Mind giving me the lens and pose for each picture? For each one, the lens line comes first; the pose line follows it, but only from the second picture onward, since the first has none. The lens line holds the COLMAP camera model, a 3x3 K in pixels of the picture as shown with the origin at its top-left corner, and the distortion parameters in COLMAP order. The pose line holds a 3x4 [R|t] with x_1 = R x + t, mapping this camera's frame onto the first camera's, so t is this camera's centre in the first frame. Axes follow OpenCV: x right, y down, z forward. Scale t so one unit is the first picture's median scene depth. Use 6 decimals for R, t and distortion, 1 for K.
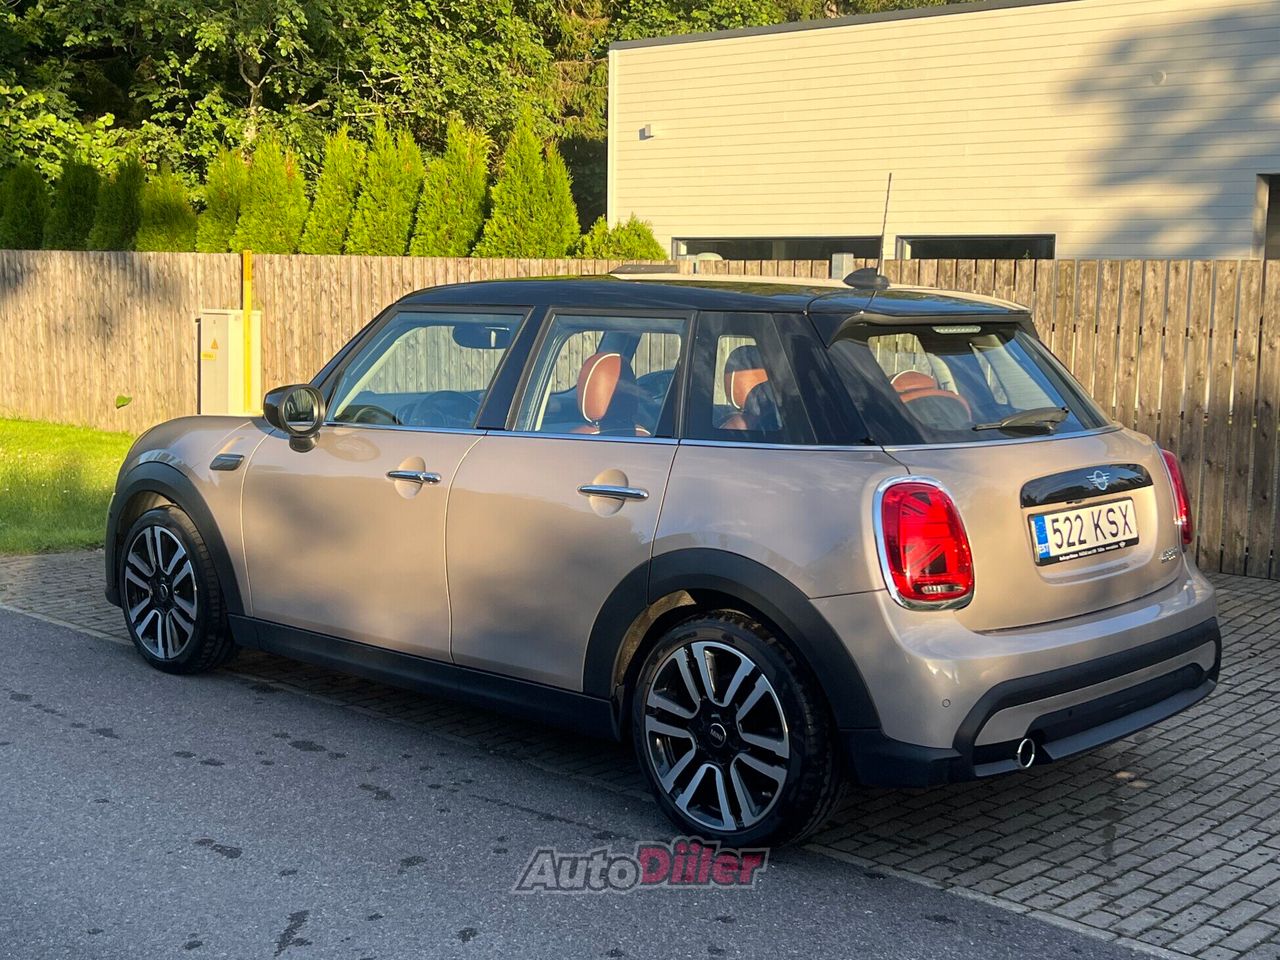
lens RADIAL K [[1649.1, 0, 638.8], [0, 1649.1, 485.9], [0, 0, 1]] dist [0.049444, 0.000000]
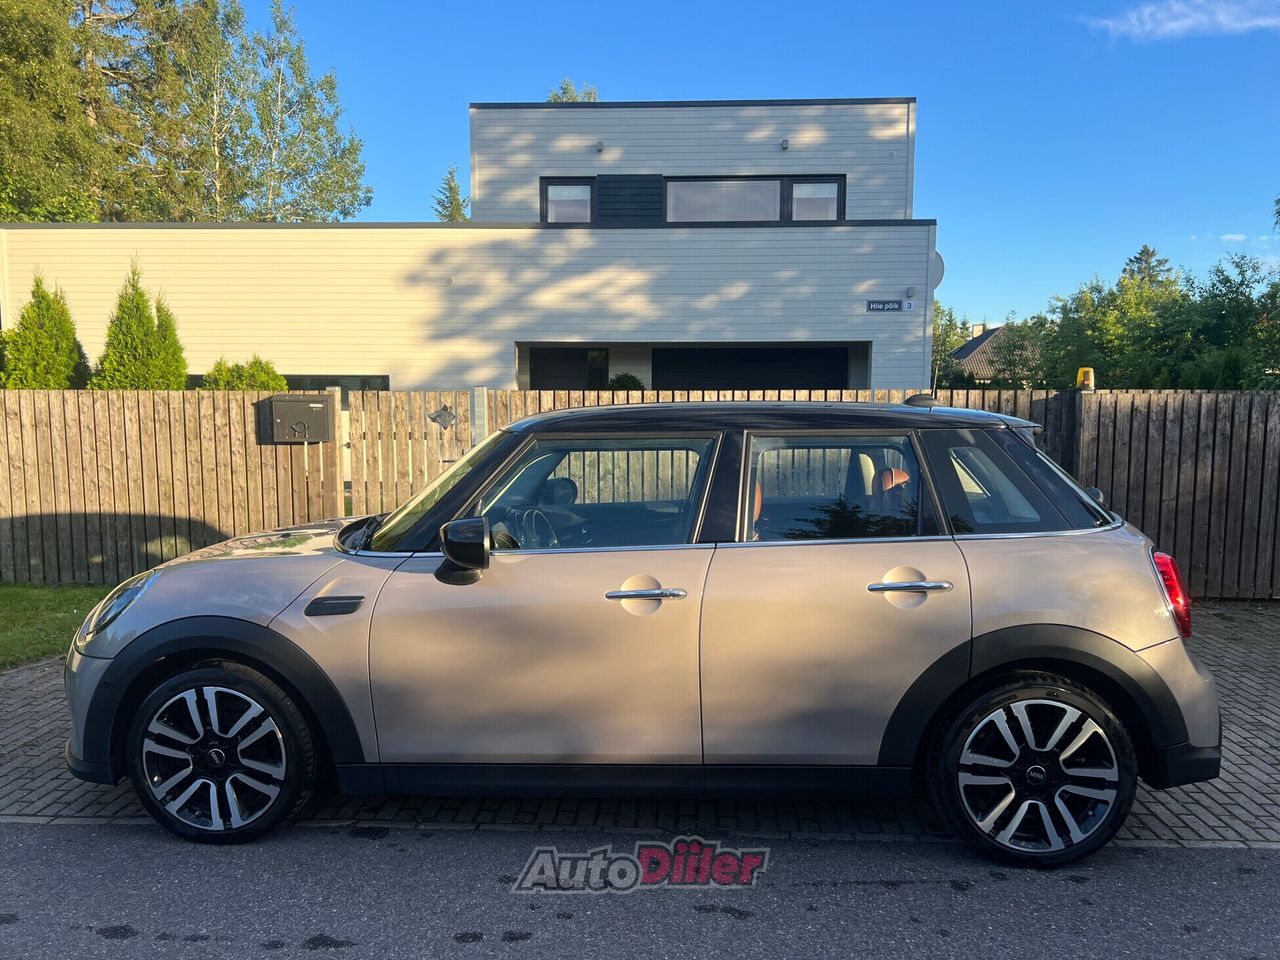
lens RADIAL K [[960.0, 0, 643.8], [0, 960.0, 497.2], [0, 0, 1]] dist [0.047481, -0.051575]
pose [[0.771610, -0.075552, 0.631593, -0.575602], [0.092343, 0.995707, 0.006293, -0.079776], [-0.629358, 0.053467, 0.775274, 0.578909]]
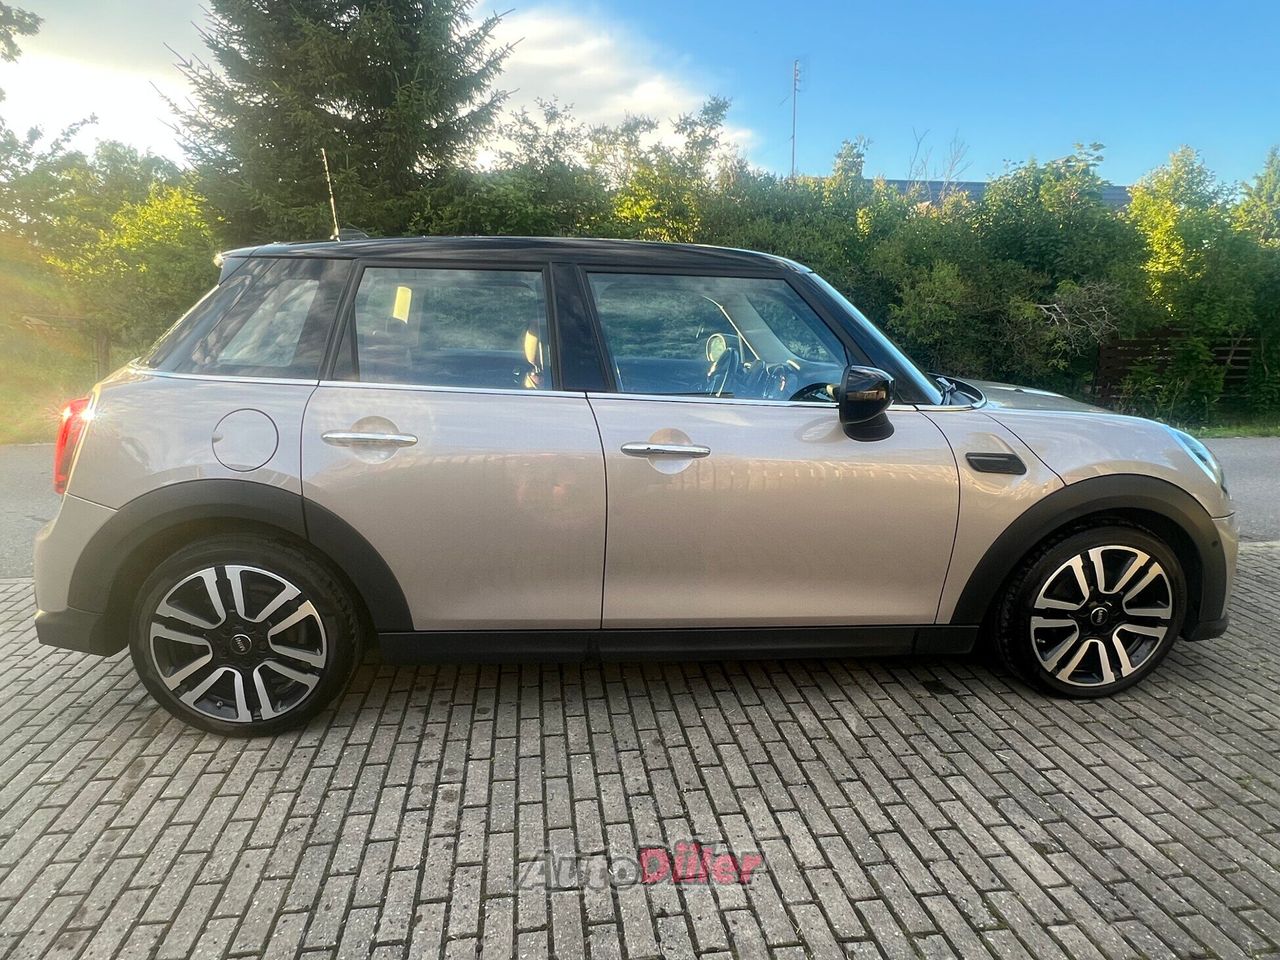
lens RADIAL K [[779.8, 0, 634.3], [0, 779.8, 487.1], [0, 0, 1]] dist [0.001756, -0.003570]
pose [[-0.652531, 0.154780, -0.741786, 0.493562], [-0.119226, 0.945753, 0.302220, -0.161452], [0.748324, 0.285648, -0.598679, 1.669998]]
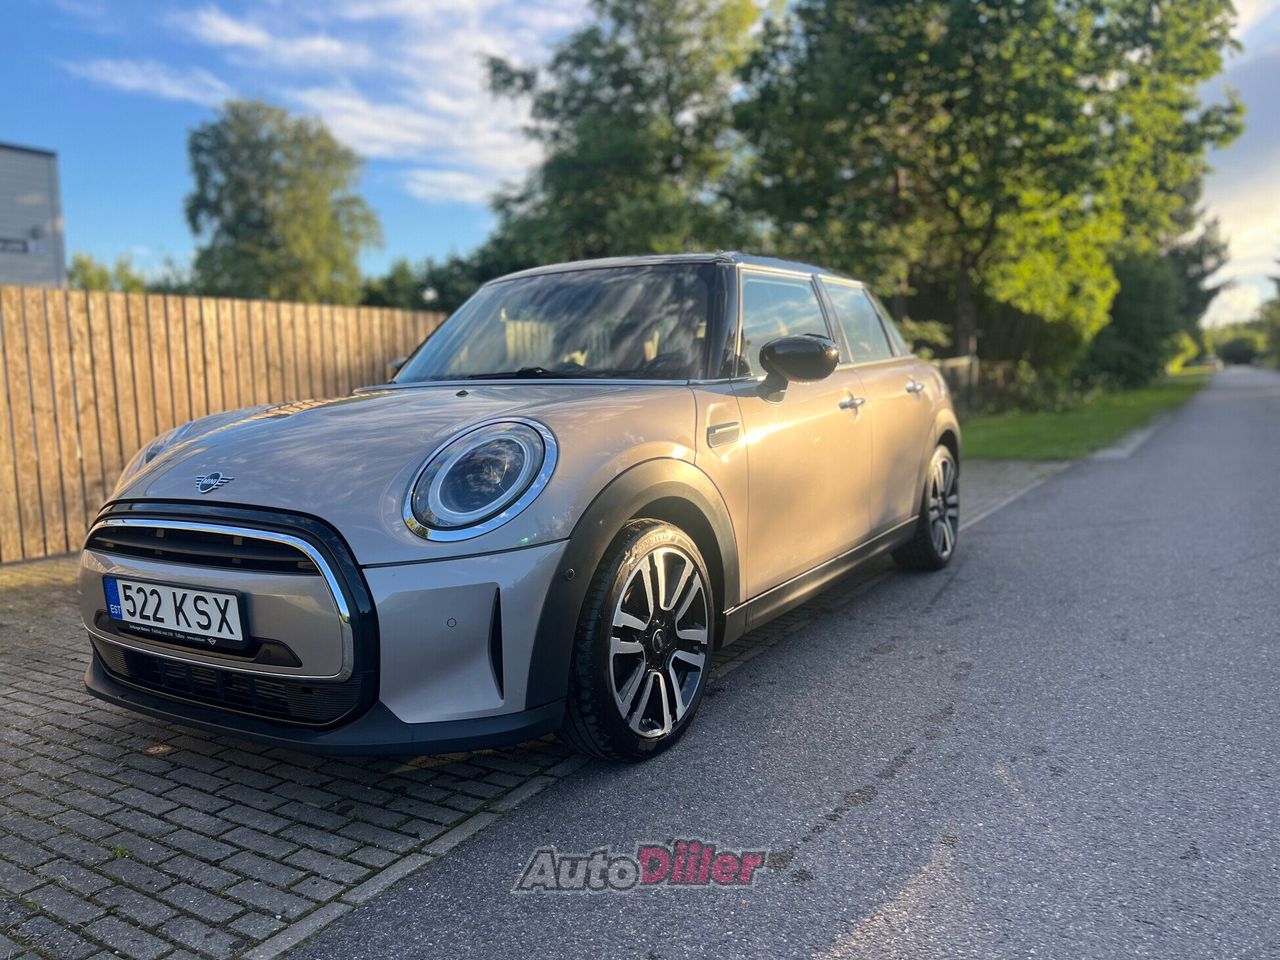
lens RADIAL K [[960.0, 0, 639.2], [0, 960.0, 479.8], [0, 0, 1]] dist [0.047481, -0.051575]
pose [[-0.185099, -0.108191, 0.976746, -0.912382], [0.154839, 0.978296, 0.137705, -0.082753], [-0.970445, 0.176727, -0.164329, 1.422140]]
